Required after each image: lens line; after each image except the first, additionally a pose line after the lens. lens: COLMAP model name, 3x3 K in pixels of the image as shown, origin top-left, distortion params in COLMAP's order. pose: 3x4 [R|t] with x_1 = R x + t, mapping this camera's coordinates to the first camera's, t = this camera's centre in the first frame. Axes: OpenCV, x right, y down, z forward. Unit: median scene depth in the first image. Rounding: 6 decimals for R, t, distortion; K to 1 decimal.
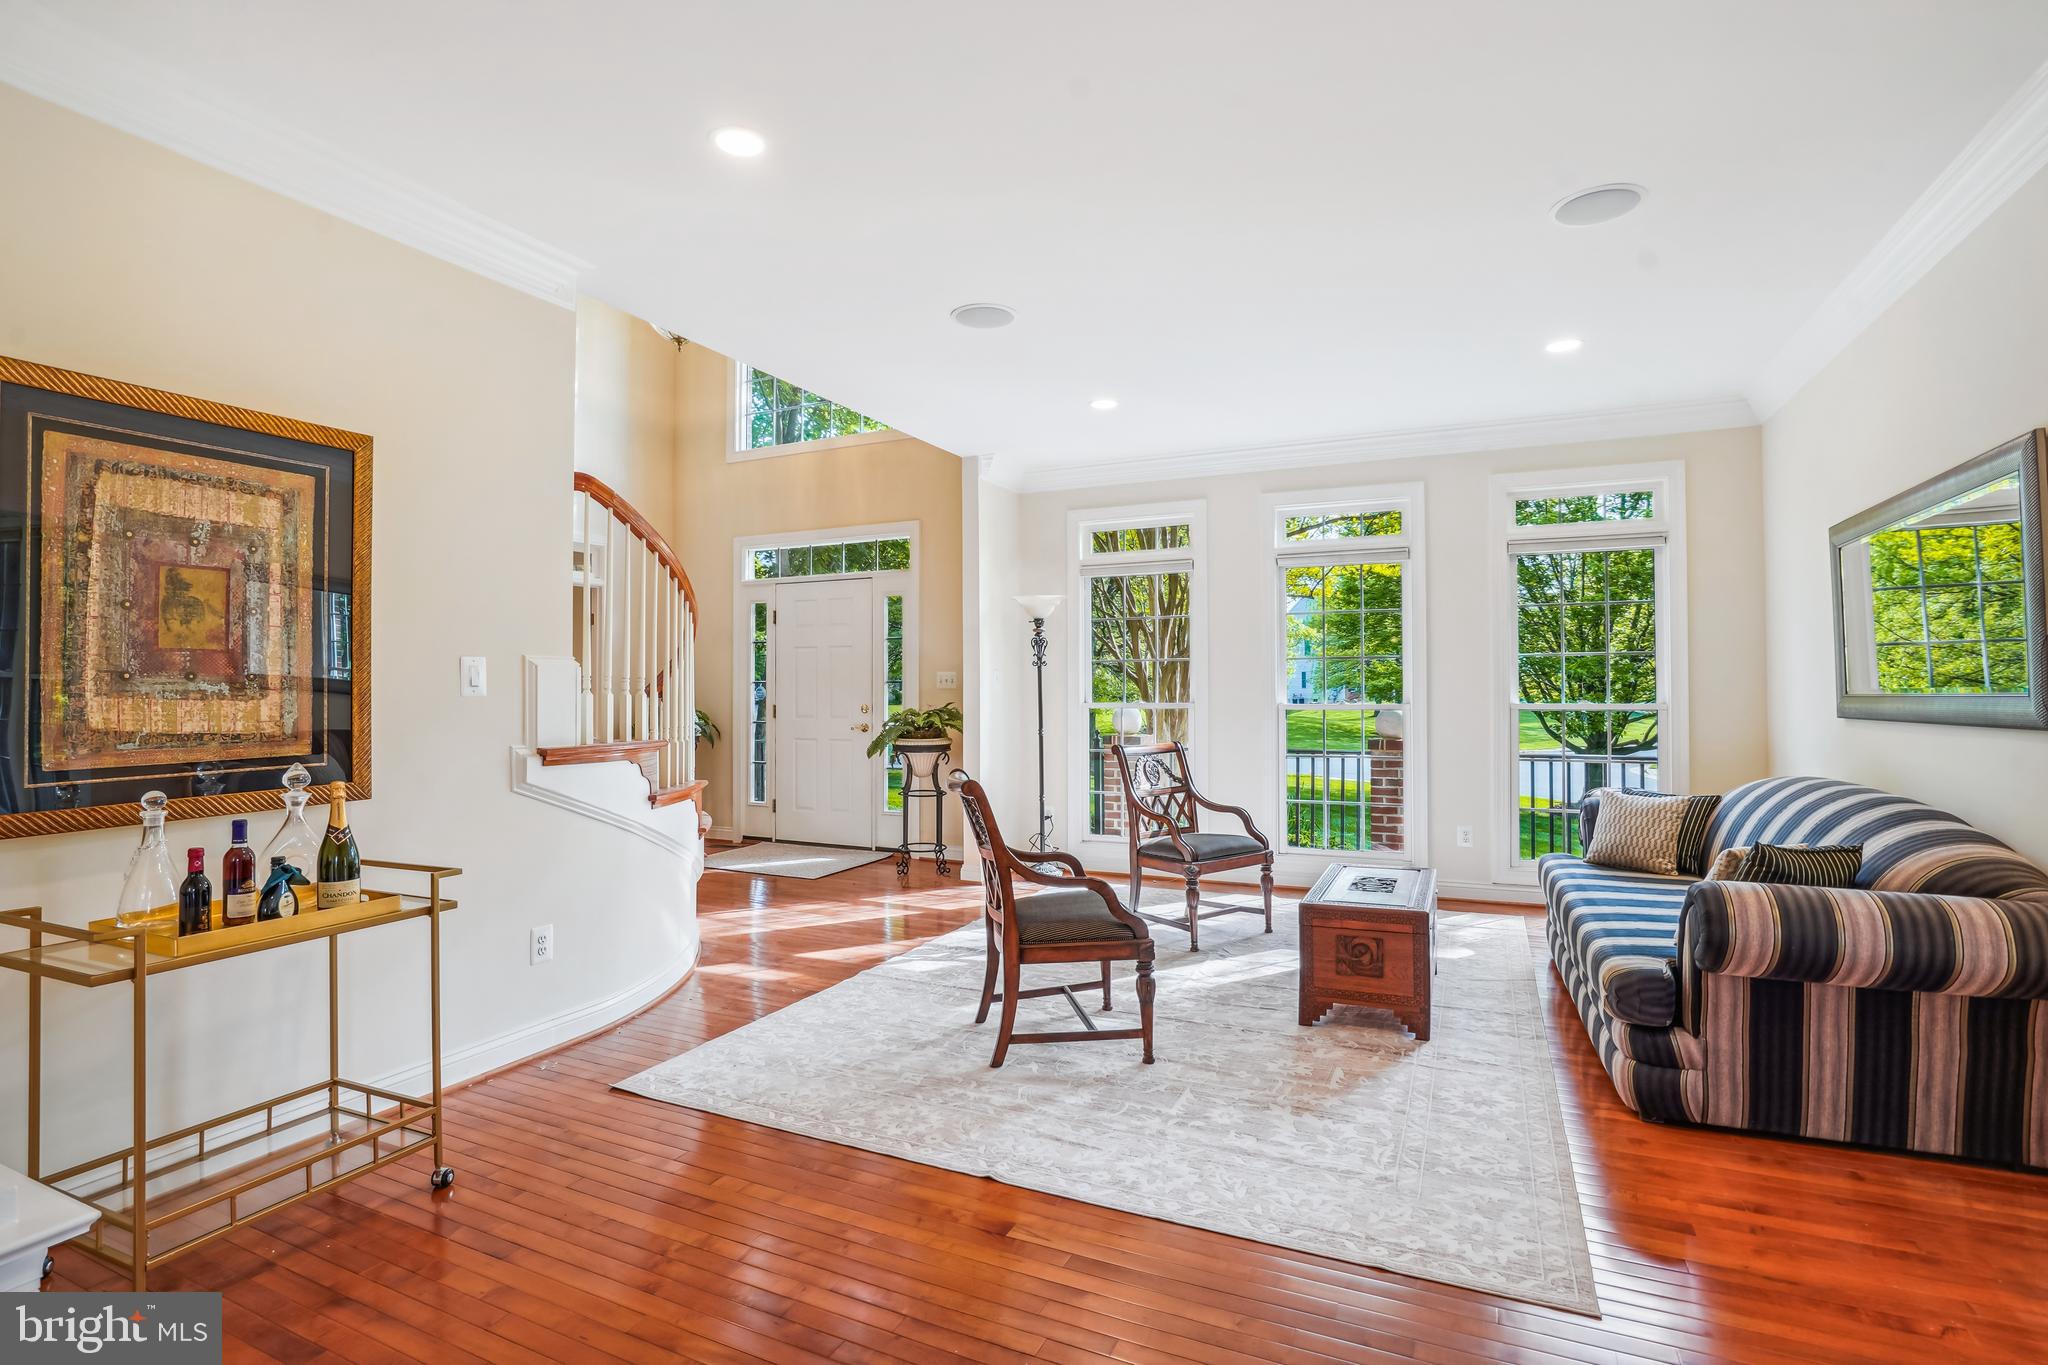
lens RADIAL K [[974.0, 0, 1015.7], [0, 974.0, 681.7], [0, 0, 1]] dist [-0.025886, 0.004483]
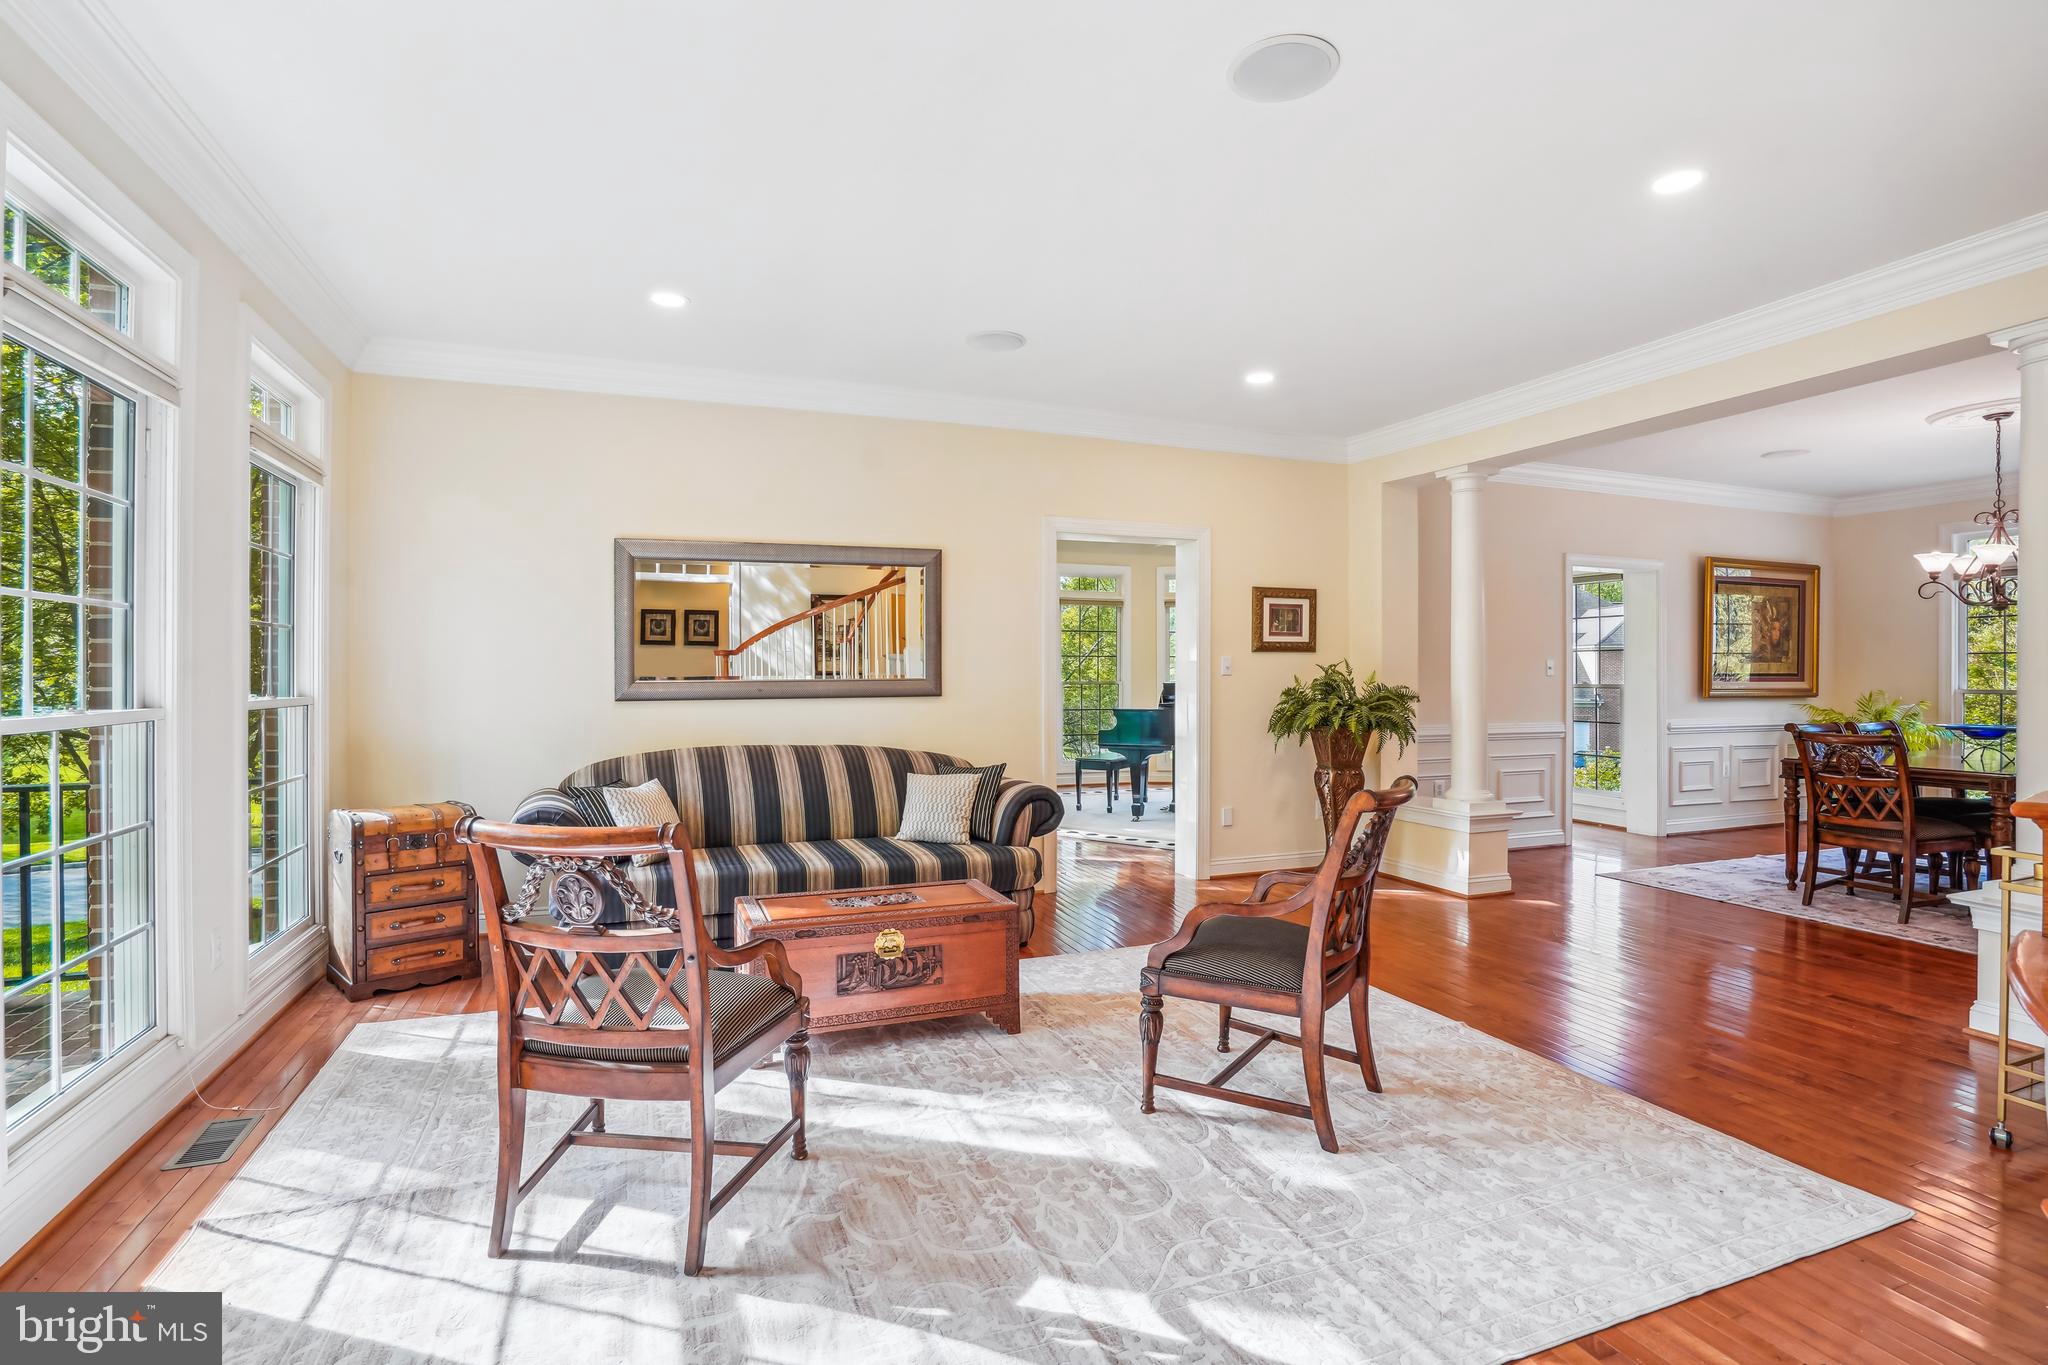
lens RADIAL K [[974.0, 0, 1017.0], [0, 974.0, 680.6], [0, 0, 1]] dist [-0.025886, 0.004483]
pose [[-0.722946, 0.000065, 0.690904, -0.251536], [-0.003446, 0.999987, -0.003700, 0.009518], [-0.690896, -0.005056, -0.722937, 1.174447]]
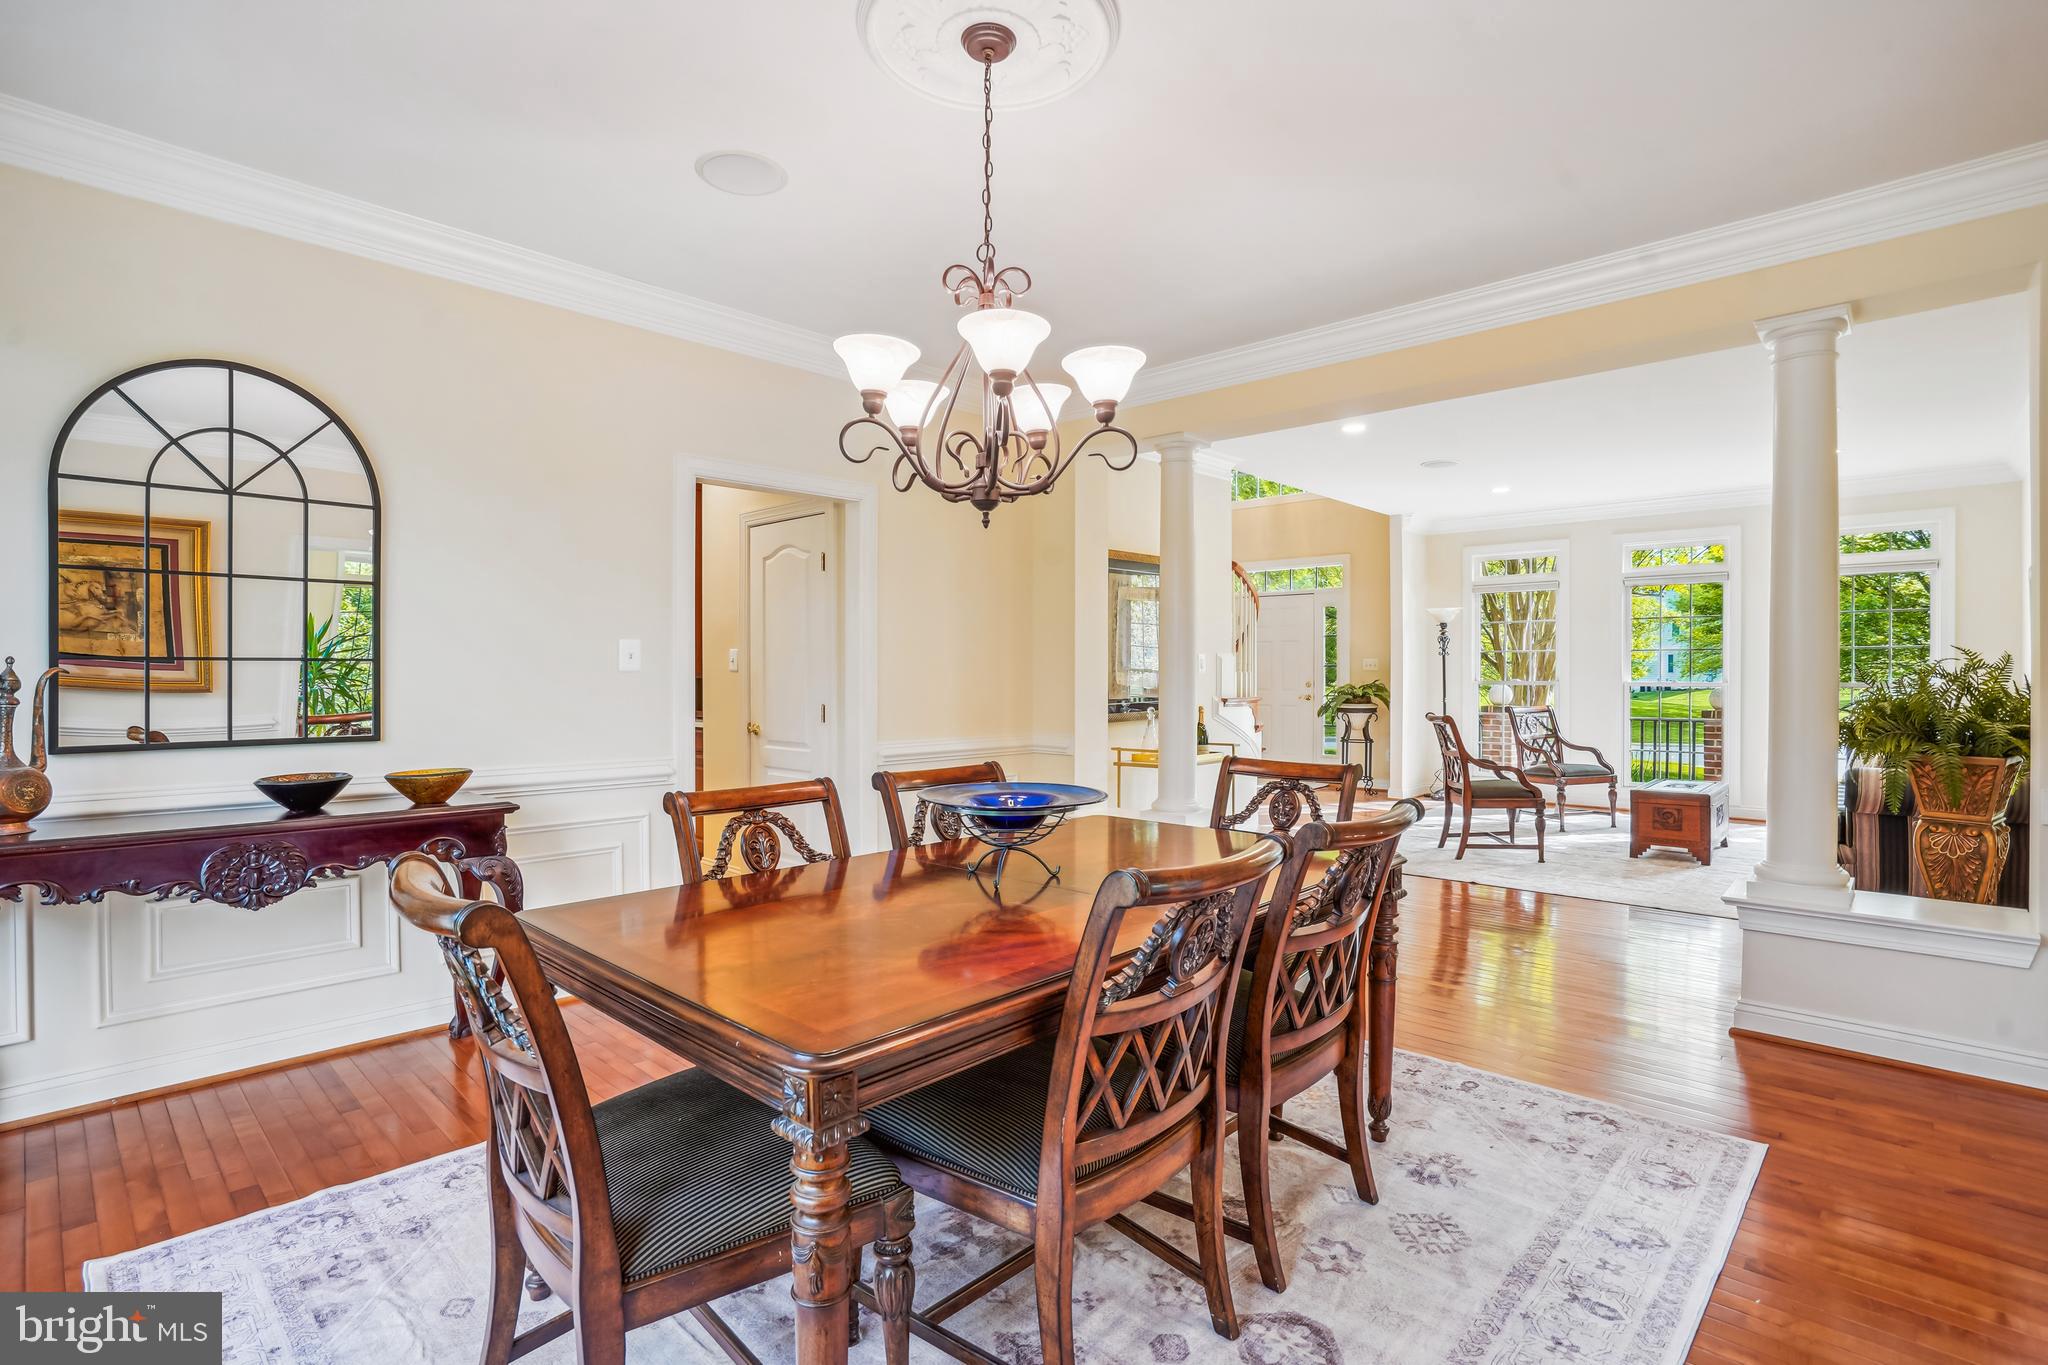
lens RADIAL K [[974.0, 0, 1042.3], [0, 974.0, 685.1], [0, 0, 1]] dist [-0.025886, 0.004483]
pose [[0.958521, 0.009554, -0.284861, -0.180700], [-0.003788, 0.999777, 0.020784, 0.000728], [0.284996, -0.018843, 0.958344, -0.750451]]
